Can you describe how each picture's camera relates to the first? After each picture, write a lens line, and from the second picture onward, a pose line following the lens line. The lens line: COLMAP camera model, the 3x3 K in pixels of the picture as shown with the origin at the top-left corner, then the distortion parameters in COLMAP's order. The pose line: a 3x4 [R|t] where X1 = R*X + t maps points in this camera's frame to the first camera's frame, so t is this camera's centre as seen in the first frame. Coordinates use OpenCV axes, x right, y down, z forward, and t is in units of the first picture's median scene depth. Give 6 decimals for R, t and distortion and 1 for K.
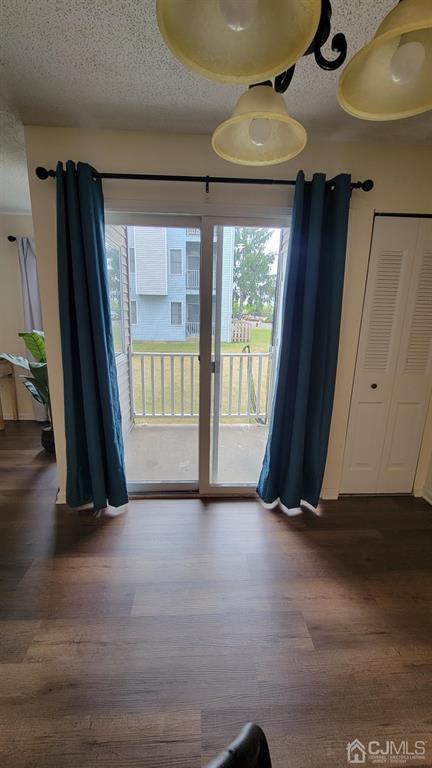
lens RADIAL K [[310.8, 0, 216.0], [0, 310.8, 384.0], [0, 0, 1]] dist [-0.001171, 0.000249]
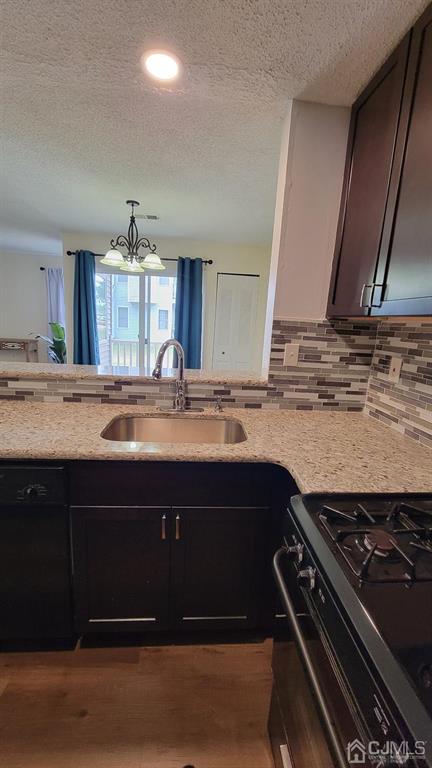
lens RADIAL K [[310.8, 0, 216.0], [0, 310.8, 384.0], [0, 0, 1]] dist [-0.001171, 0.000249]
pose [[0.999331, 0.031756, 0.018121, 0.462541], [-0.031230, 0.999103, -0.028609, 0.297518], [-0.019014, 0.028024, 0.999426, -1.152954]]
